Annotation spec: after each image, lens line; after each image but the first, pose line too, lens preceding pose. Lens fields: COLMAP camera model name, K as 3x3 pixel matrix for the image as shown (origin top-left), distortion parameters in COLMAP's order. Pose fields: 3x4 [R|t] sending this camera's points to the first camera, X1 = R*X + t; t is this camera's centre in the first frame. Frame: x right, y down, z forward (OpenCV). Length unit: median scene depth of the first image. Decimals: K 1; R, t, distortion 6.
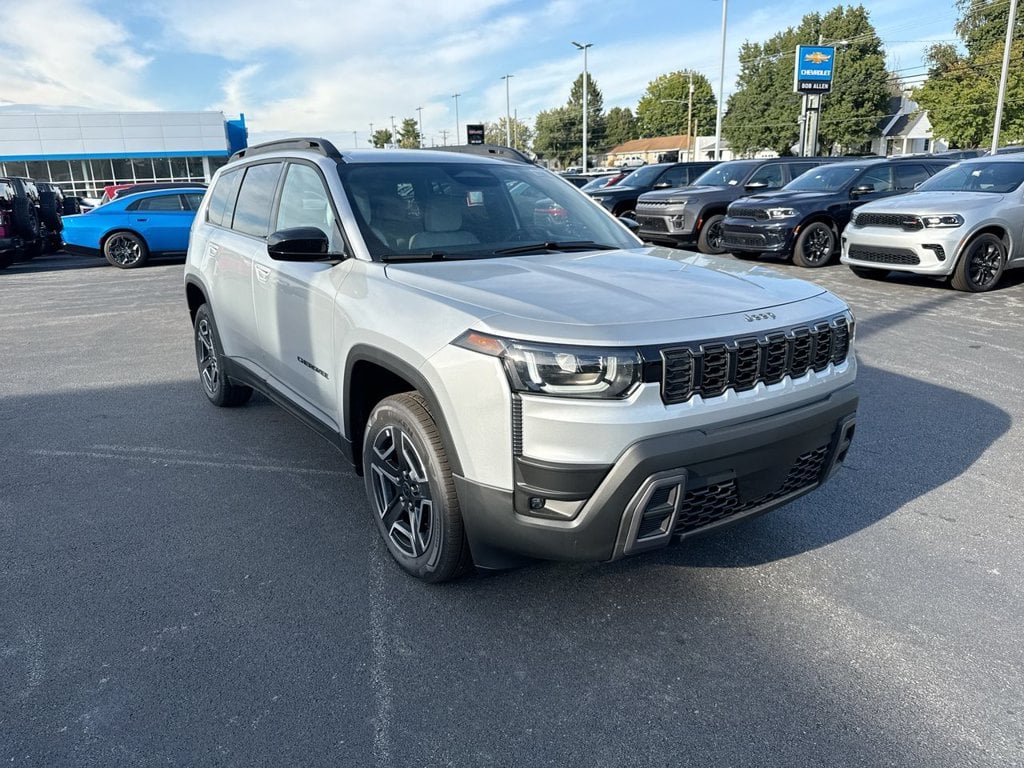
lens RADIAL K [[711.6, 0, 498.0], [0, 711.6, 380.9], [0, 0, 1]] dist [0.027009, -0.037565]
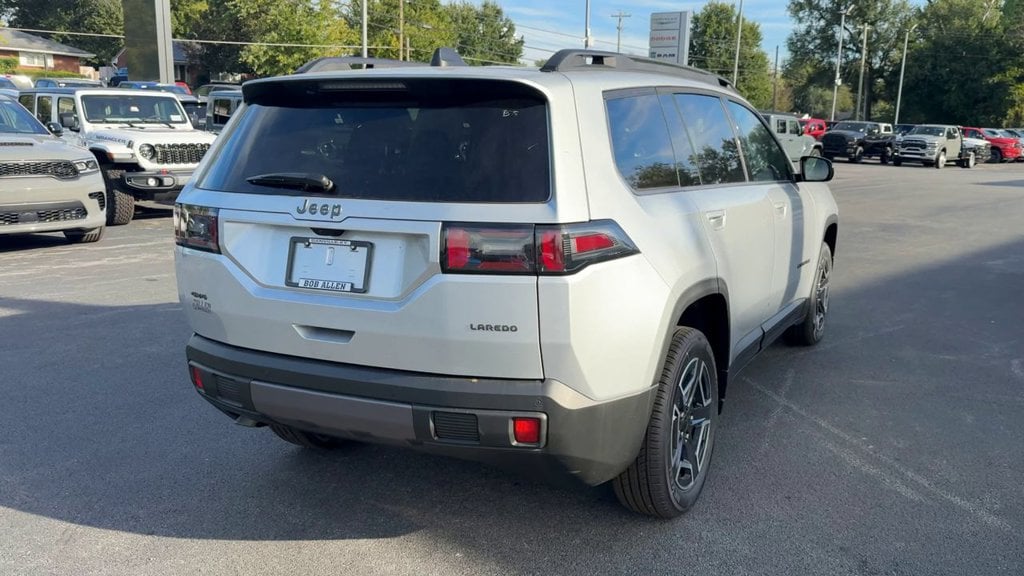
lens RADIAL K [[865.1, 0, 581.6], [0, 865.1, 316.6], [0, 0, 1]] dist [0.098404, -0.155343]
pose [[-0.508652, -0.174526, 0.843098, -0.310696], [0.219700, 0.920510, 0.323099, -0.117502], [-0.832469, 0.349574, -0.429875, 0.452443]]
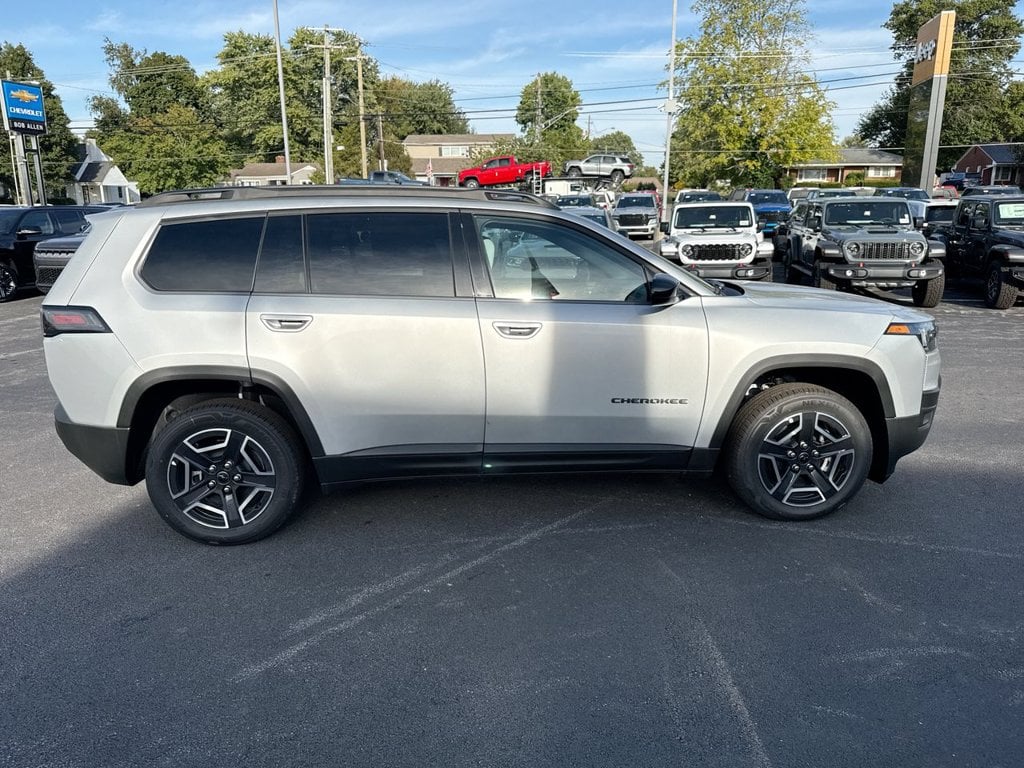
lens RADIAL K [[727.1, 0, 493.7], [0, 727.1, 384.5], [0, 0, 1]] dist [0.039204, -0.067394]
pose [[0.522343, -0.175090, 0.834566, -0.286665], [0.224706, 0.972364, 0.063359, -0.036904], [-0.822596, 0.154437, 0.547252, 0.129115]]
